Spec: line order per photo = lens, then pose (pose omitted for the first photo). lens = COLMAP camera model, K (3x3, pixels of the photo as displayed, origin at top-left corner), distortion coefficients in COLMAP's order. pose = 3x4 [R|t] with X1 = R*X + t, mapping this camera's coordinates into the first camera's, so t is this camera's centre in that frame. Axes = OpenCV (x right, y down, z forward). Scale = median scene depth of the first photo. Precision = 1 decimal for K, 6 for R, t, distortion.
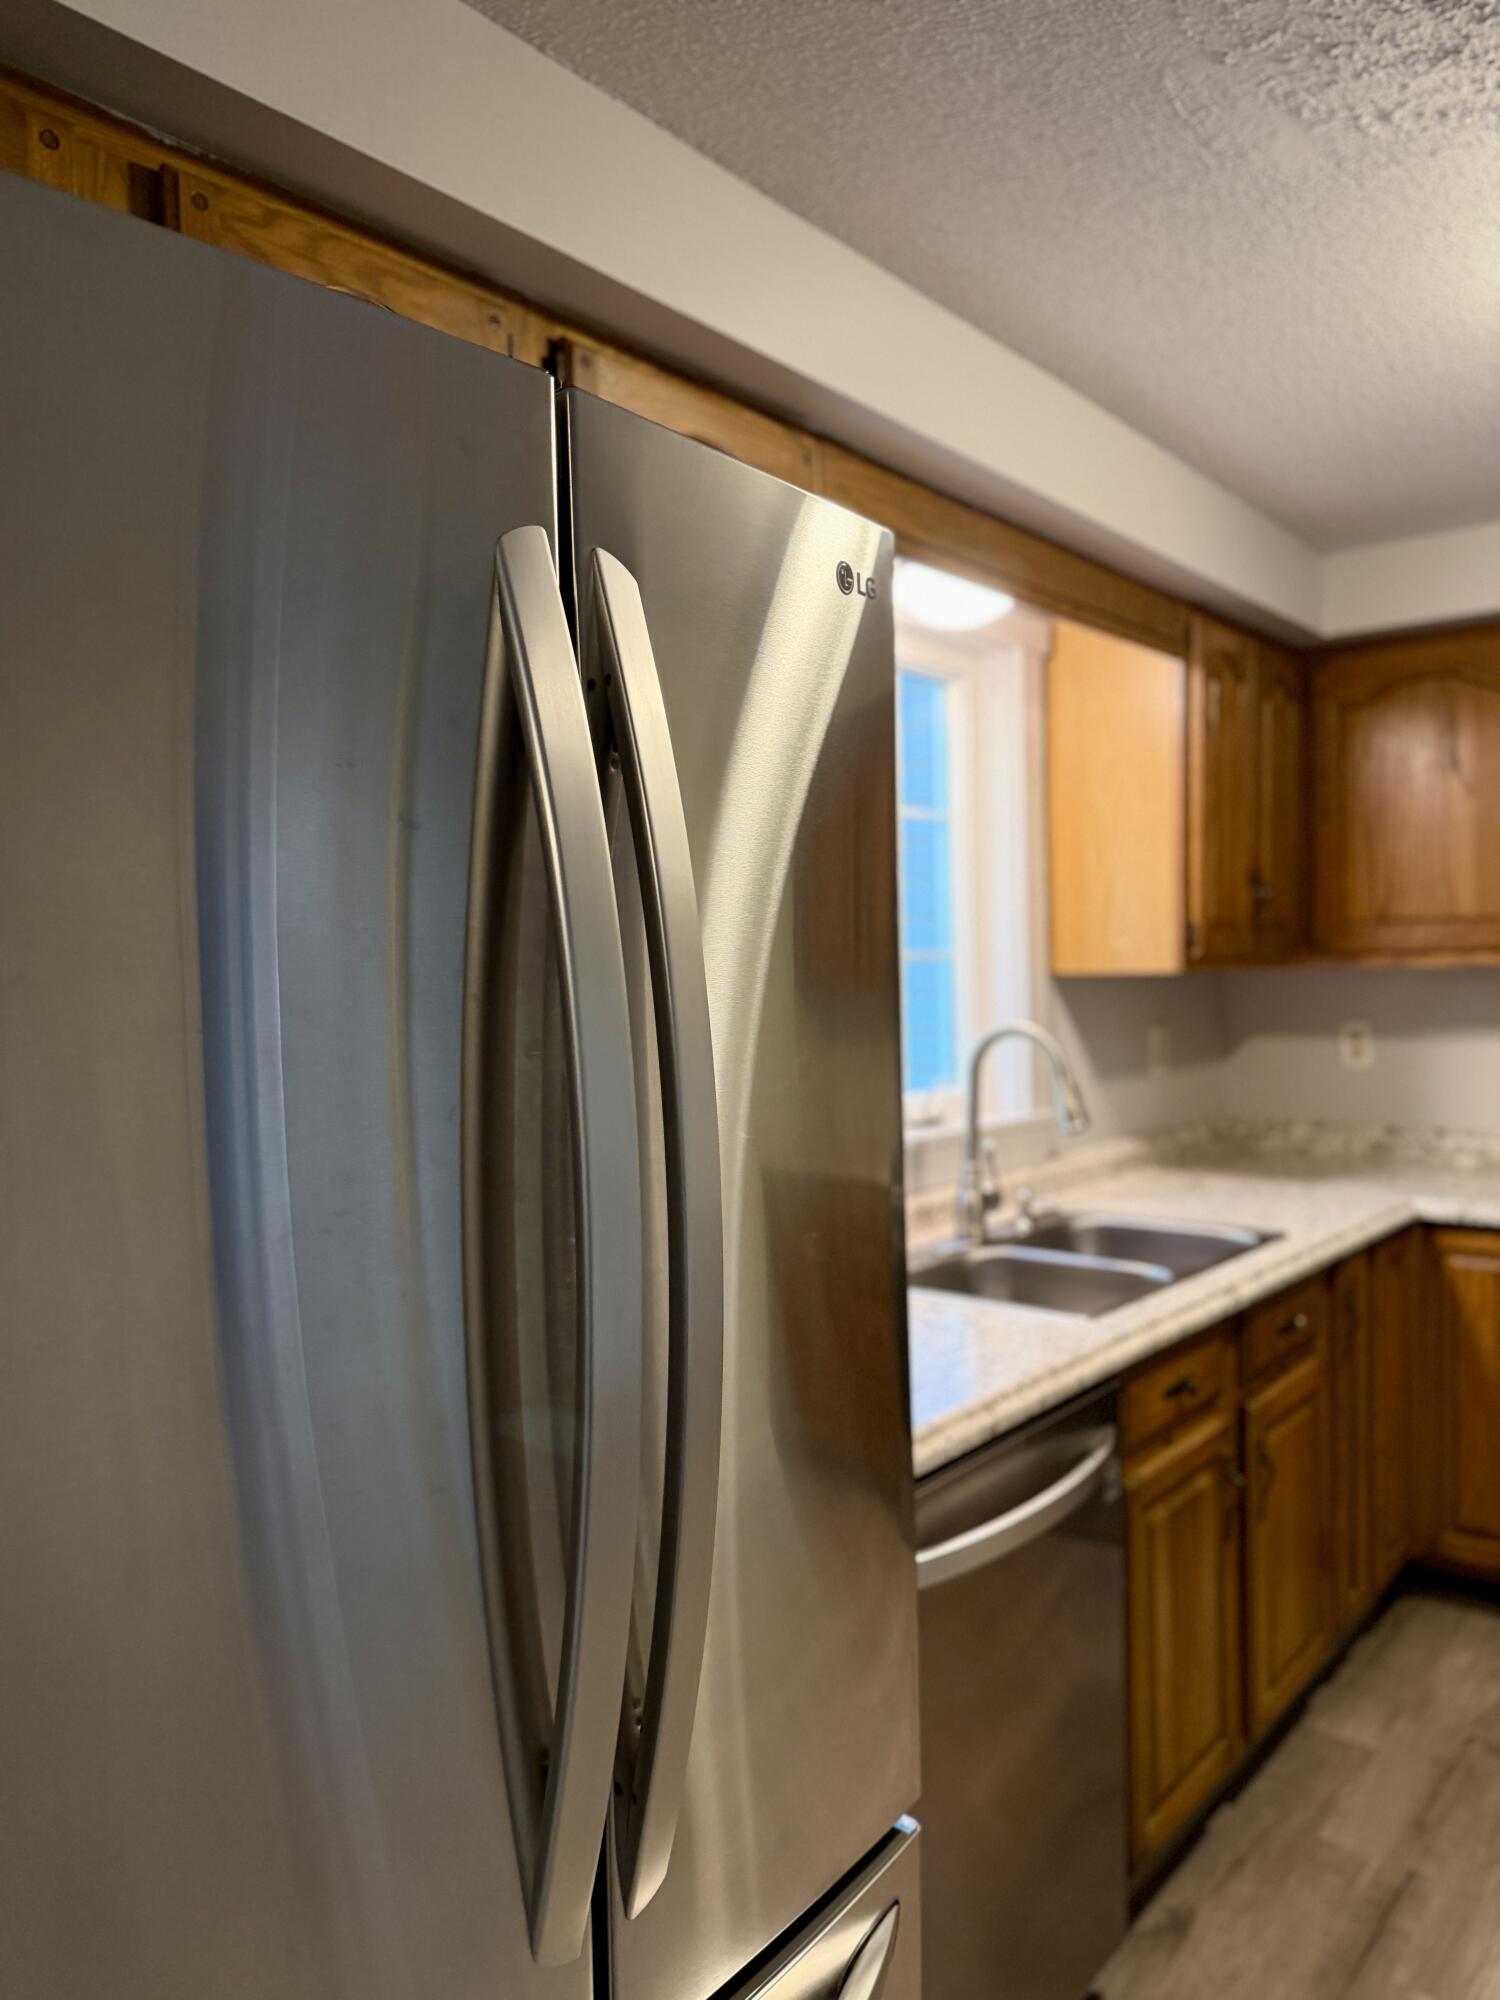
lens RADIAL K [[1424.2, 0, 749.5], [0, 1424.2, 985.4], [0, 0, 1]] dist [0.006454, -0.038343]
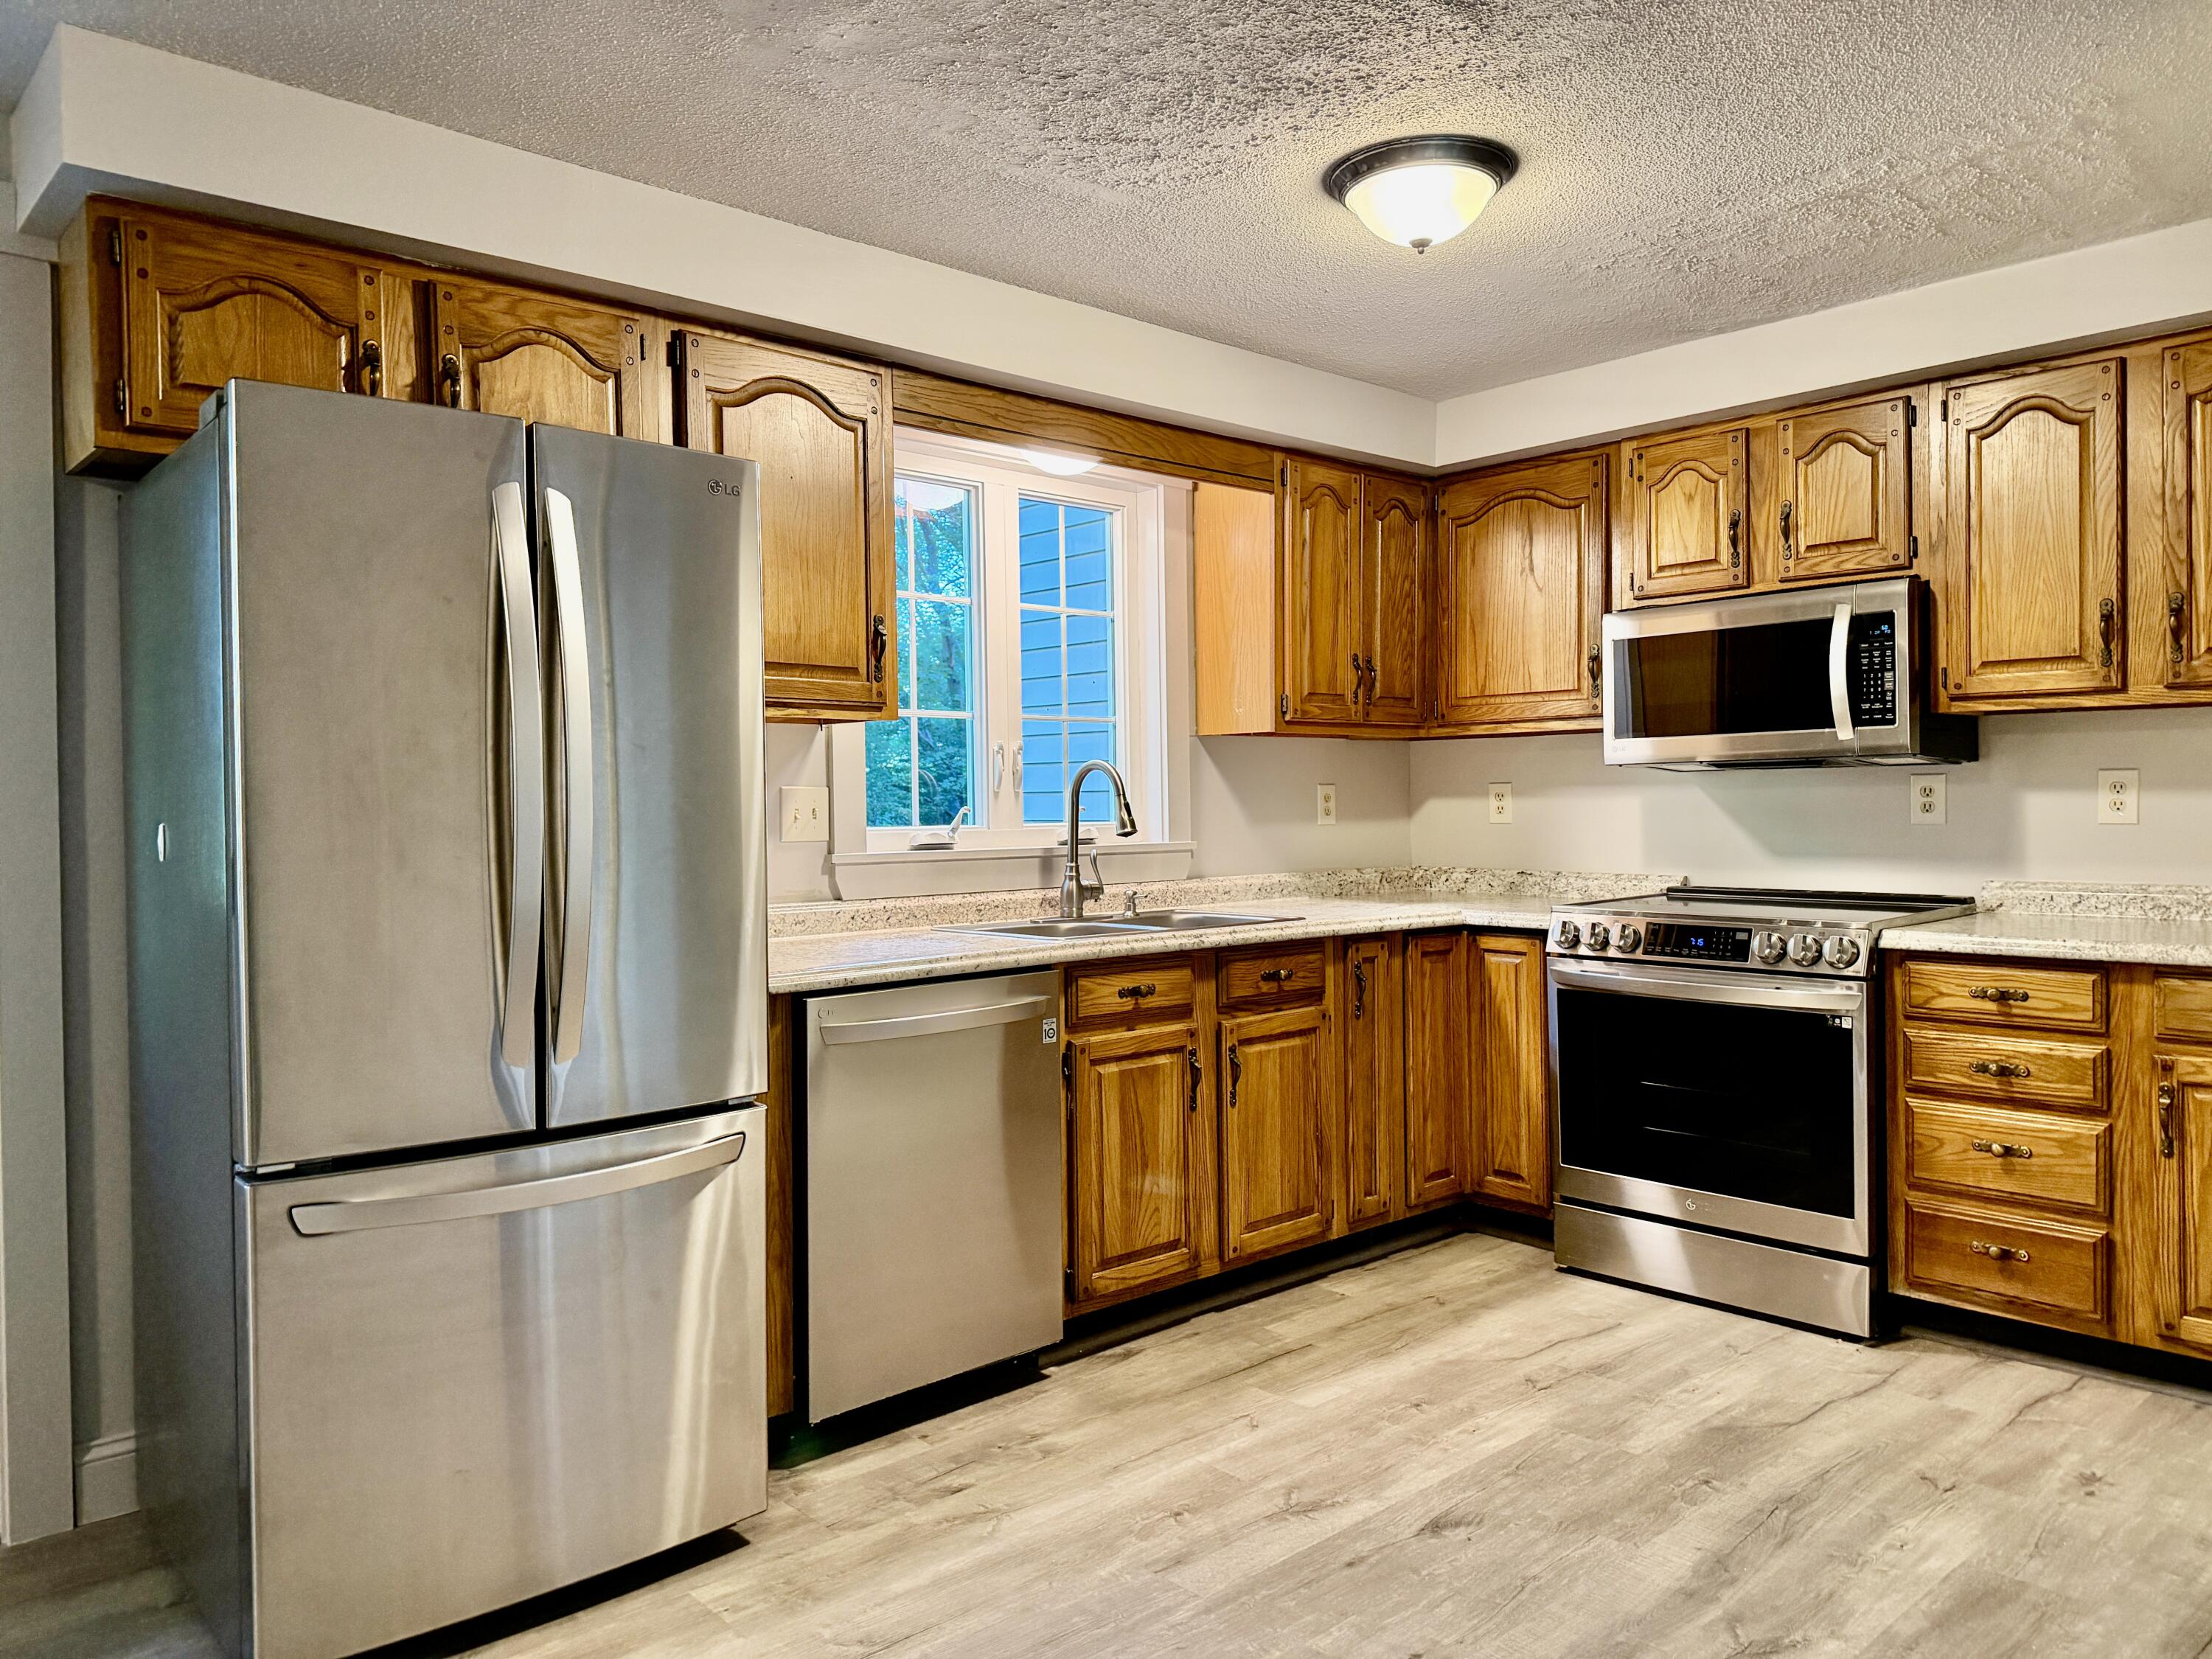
lens RADIAL K [[1533.2, 0, 1093.9], [0, 1533.2, 816.7], [0, 0, 1]] dist [0.090529, -0.219395]
pose [[0.989595, 0.006652, -0.143725, 0.388405], [-0.006987, 0.999974, -0.001826, 0.081242], [0.143709, 0.002811, 0.989616, -0.475496]]
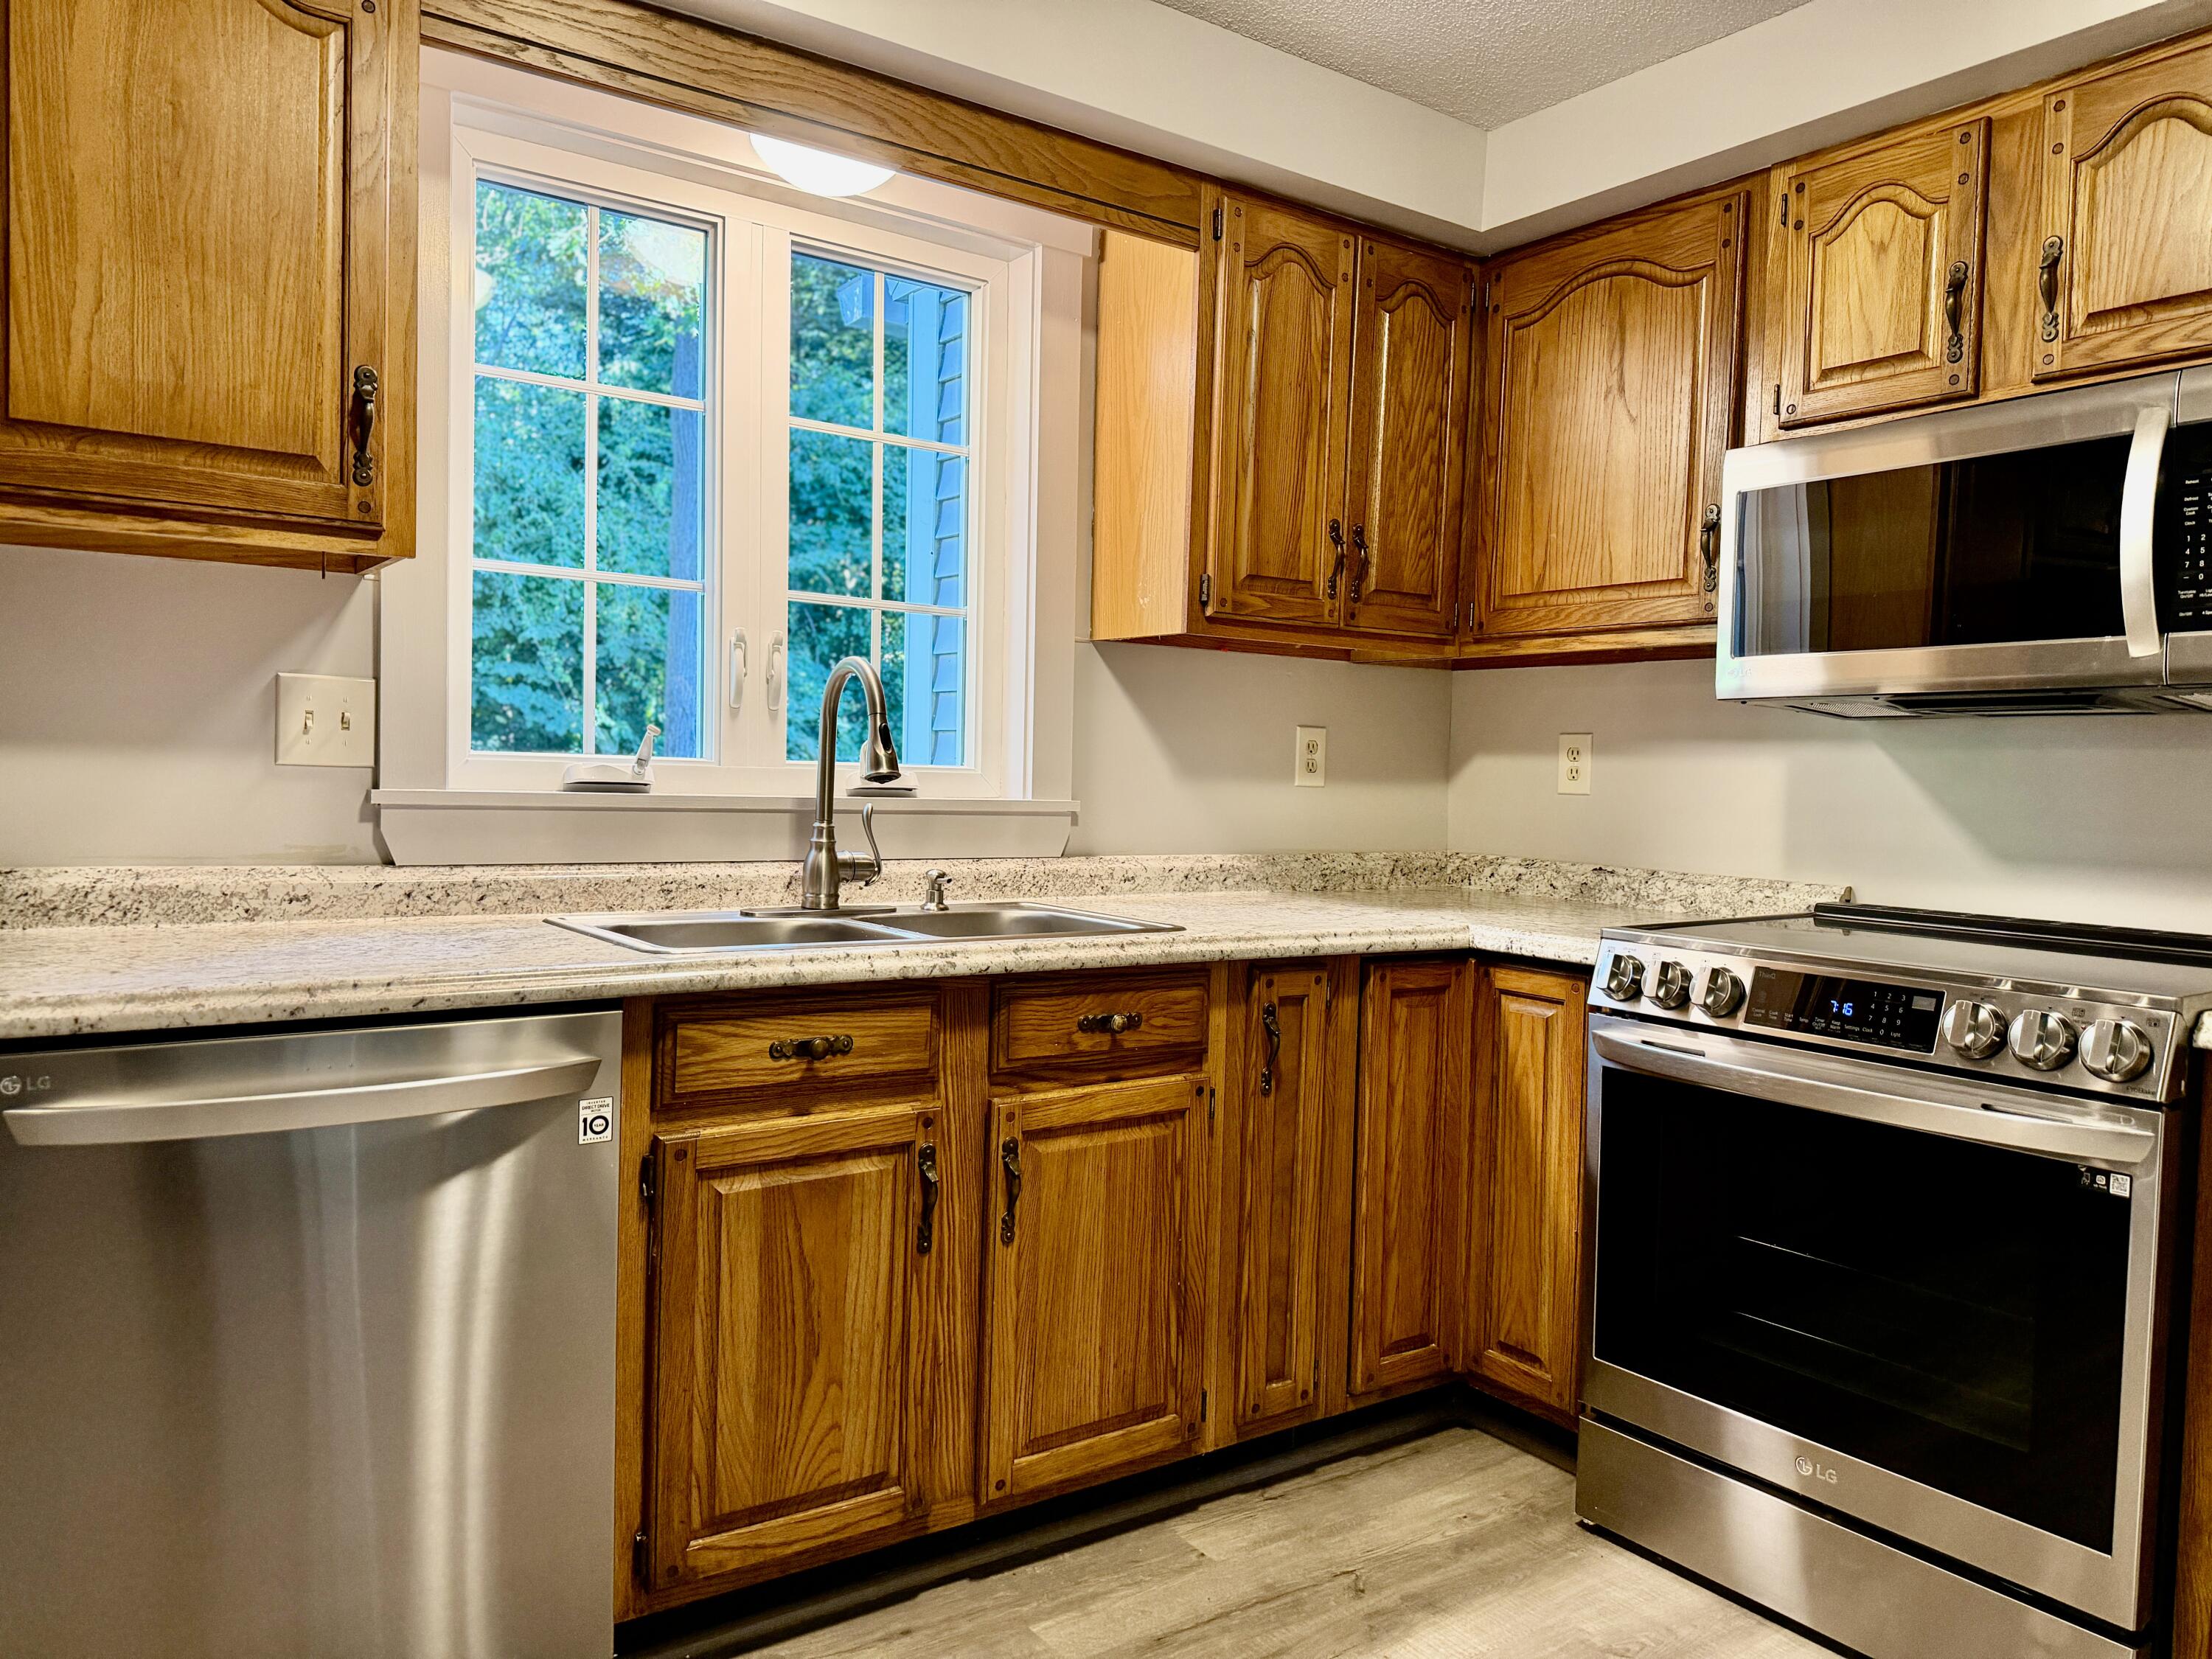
lens RADIAL K [[1576.6, 0, 1106.0], [0, 1576.6, 829.5], [0, 0, 1]] dist [0.026382, -0.039708]
pose [[0.967609, 0.053175, -0.246789, 0.556588], [-0.047522, 0.998455, 0.028811, 0.092083], [0.247940, -0.016150, 0.968641, 0.105747]]
